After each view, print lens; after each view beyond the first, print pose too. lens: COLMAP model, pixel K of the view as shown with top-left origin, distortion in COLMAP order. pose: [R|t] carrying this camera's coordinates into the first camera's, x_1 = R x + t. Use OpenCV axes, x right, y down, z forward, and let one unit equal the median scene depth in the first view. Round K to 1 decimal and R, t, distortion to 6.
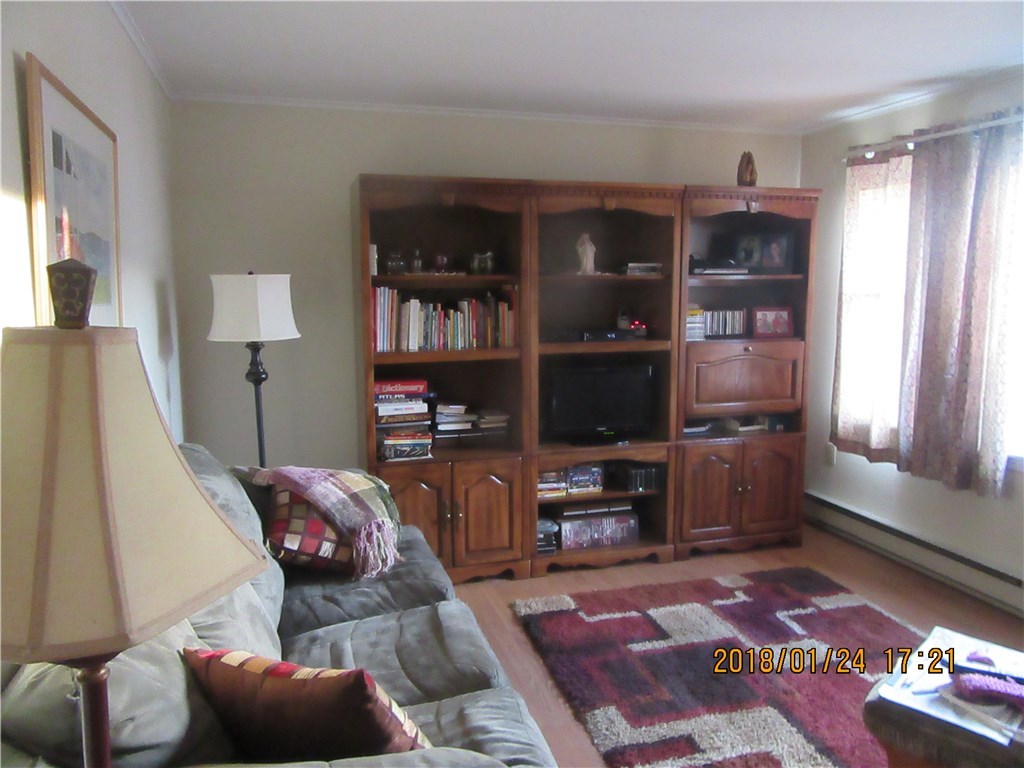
lens RADIAL K [[763.4, 0, 512.7], [0, 763.4, 385.0], [0, 0, 1]] dist [-0.006051, -0.001737]
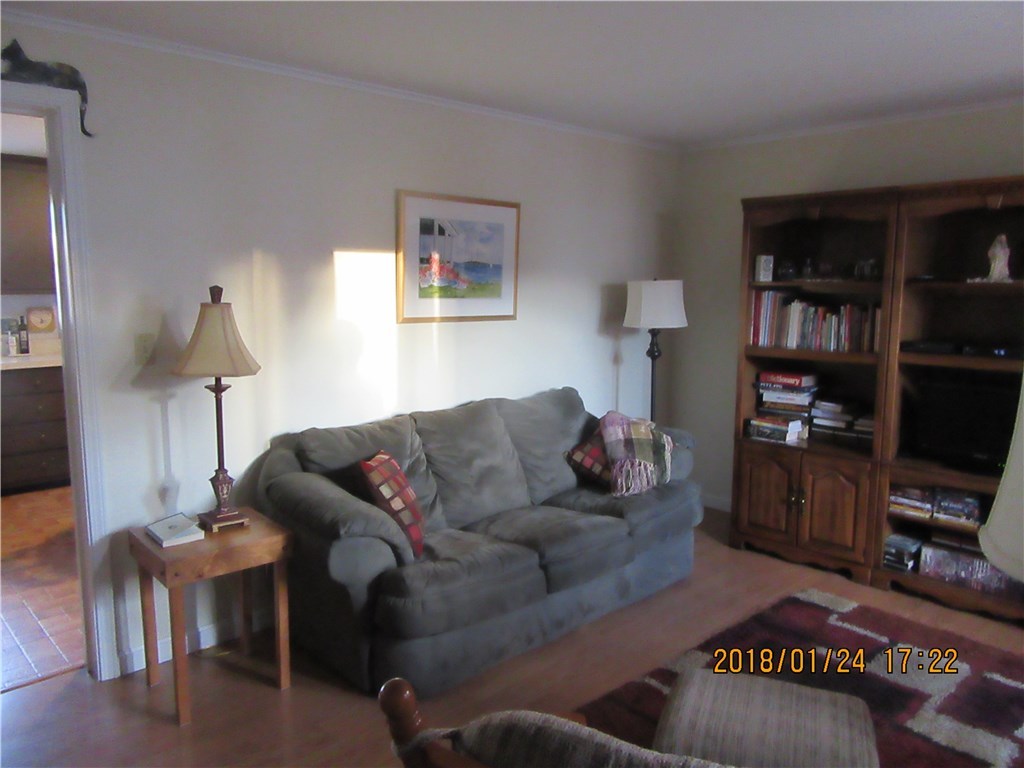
lens RADIAL K [[763.4, 0, 512.7], [0, 763.4, 385.0], [0, 0, 1]] dist [-0.006051, -0.001737]
pose [[0.442176, 0.126777, -0.887924, 0.689576], [-0.122174, 0.989247, 0.080402, -0.030578], [0.888569, 0.072929, 0.452910, 0.122621]]
